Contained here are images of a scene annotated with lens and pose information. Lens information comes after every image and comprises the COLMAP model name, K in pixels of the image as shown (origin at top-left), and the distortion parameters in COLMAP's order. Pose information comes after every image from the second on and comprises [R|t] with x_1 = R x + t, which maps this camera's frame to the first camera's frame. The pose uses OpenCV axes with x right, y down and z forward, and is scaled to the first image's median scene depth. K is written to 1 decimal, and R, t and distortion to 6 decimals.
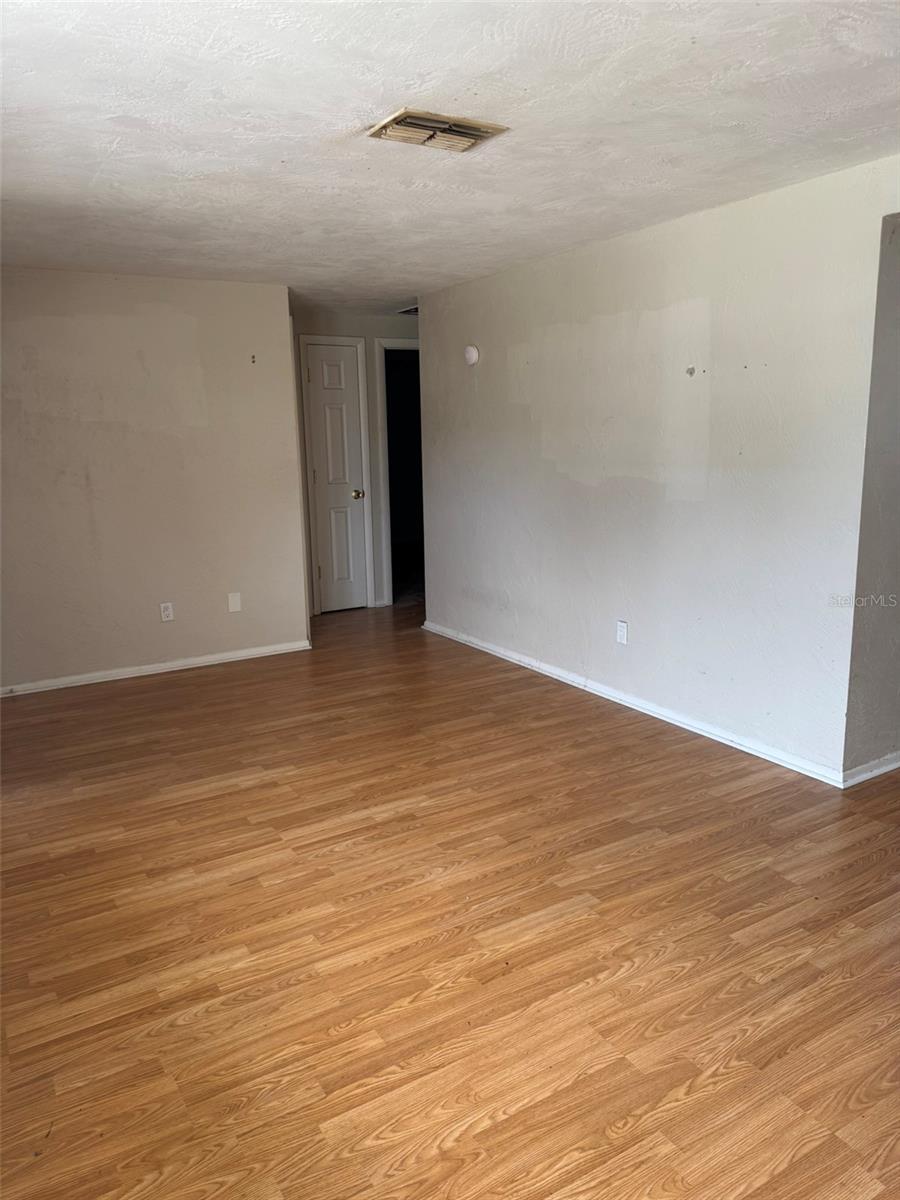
lens RADIAL K [[853.0, 0, 446.6], [0, 853.0, 599.6], [0, 0, 1]] dist [0.056167, -0.052650]
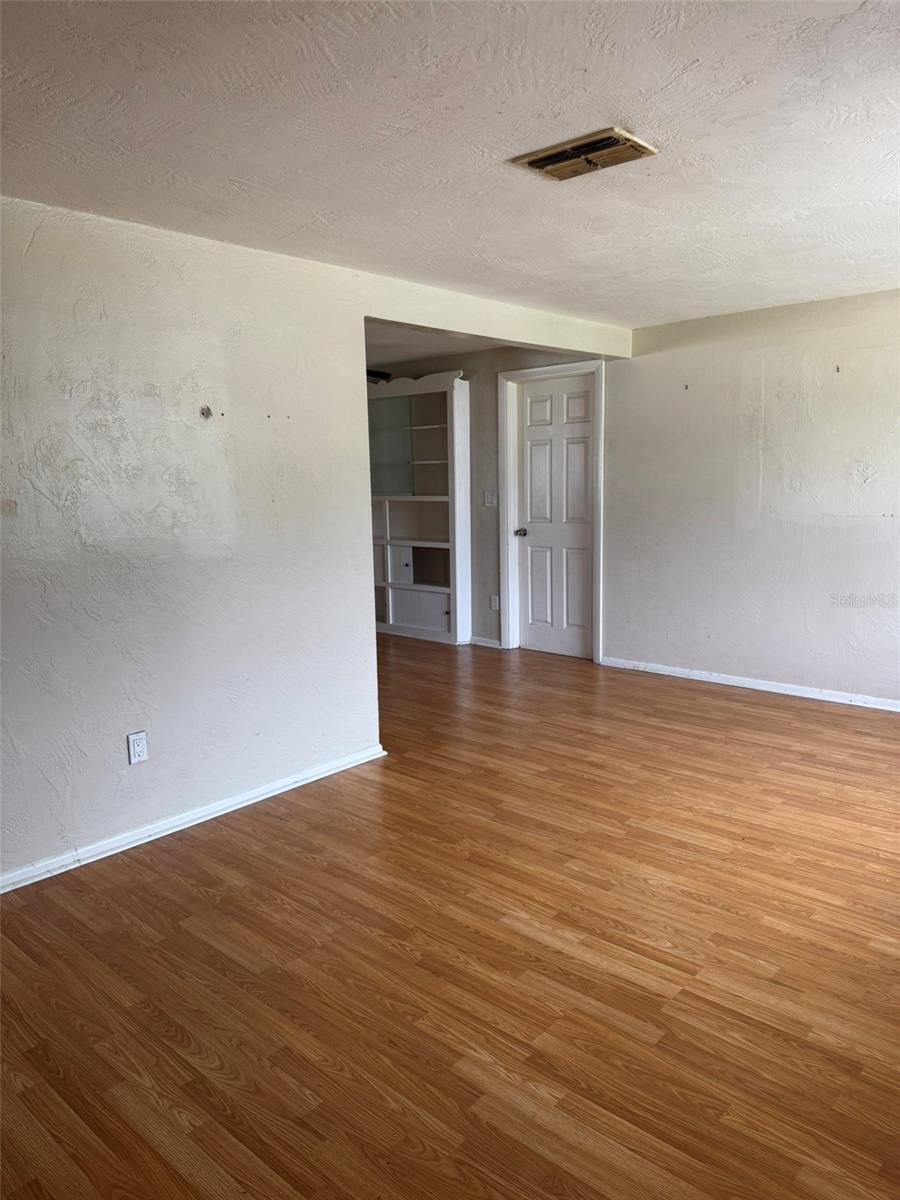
lens RADIAL K [[853.0, 0, 448.4], [0, 853.0, 598.4], [0, 0, 1]] dist [0.056167, -0.052650]
pose [[-0.295800, -0.124165, 0.947146, -0.842226], [0.211195, 0.958480, 0.191608, -0.256594], [-0.931611, 0.256710, -0.257295, 1.341375]]
